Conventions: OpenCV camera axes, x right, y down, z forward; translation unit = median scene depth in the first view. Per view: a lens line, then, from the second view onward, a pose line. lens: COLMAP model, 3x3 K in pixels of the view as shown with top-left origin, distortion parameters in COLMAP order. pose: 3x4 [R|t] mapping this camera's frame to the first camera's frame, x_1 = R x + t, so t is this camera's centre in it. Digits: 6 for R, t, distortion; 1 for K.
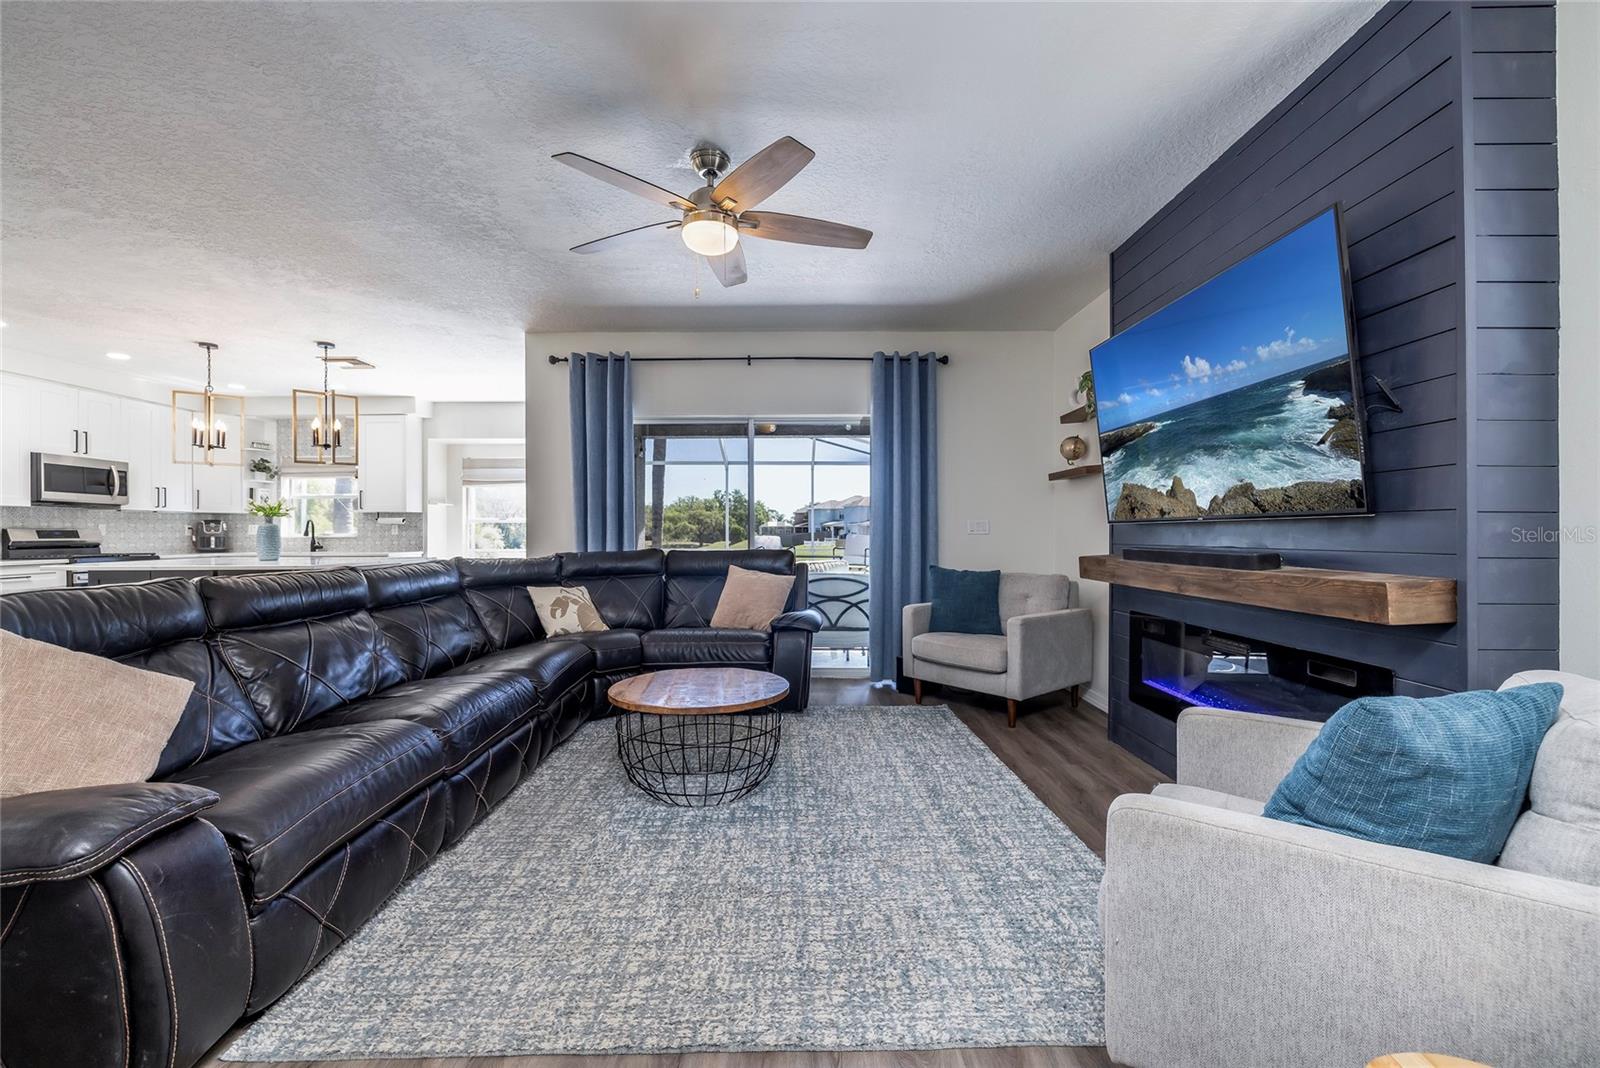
lens RADIAL K [[680.2, 0, 788.5], [0, 680.2, 529.2], [0, 0, 1]] dist [0.001410, -0.000034]
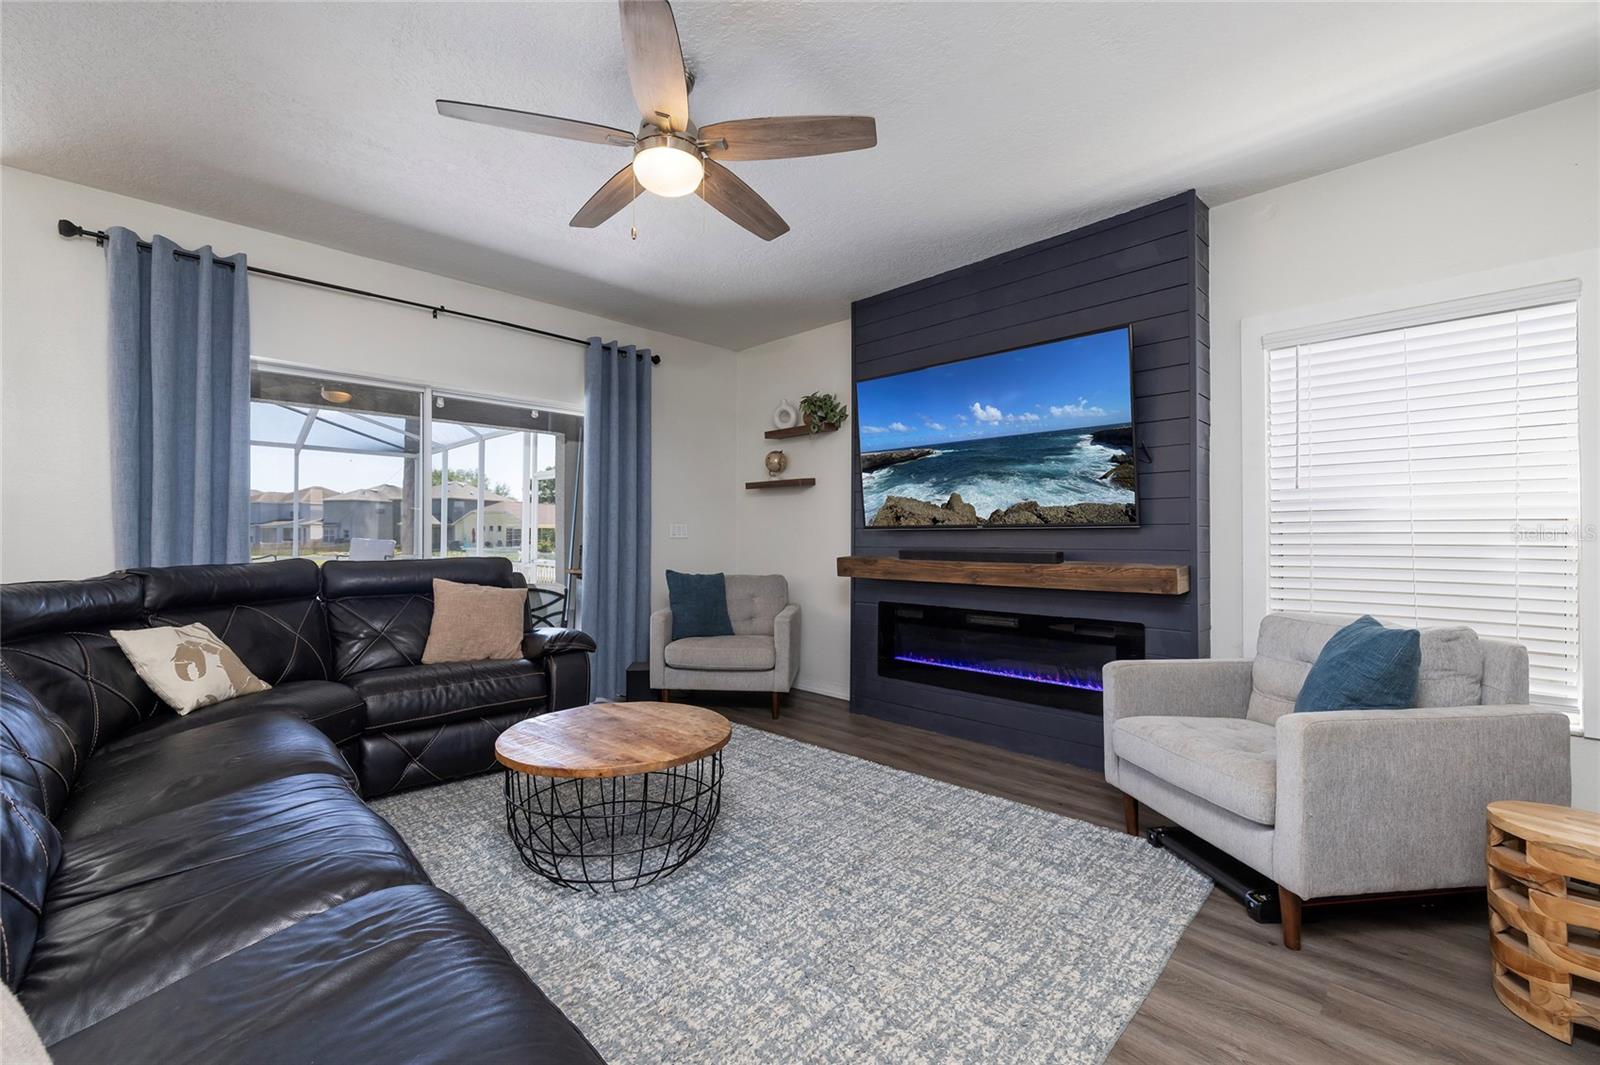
lens RADIAL K [[676.3, 0, 790.2], [0, 676.3, 524.6], [0, 0, 1]] dist [-0.000948, 0.000201]
pose [[0.705178, 0.016247, 0.708845, -0.446903], [-0.006533, 0.999844, -0.016418, 0.003786], [-0.709001, 0.006946, 0.705174, 0.252539]]
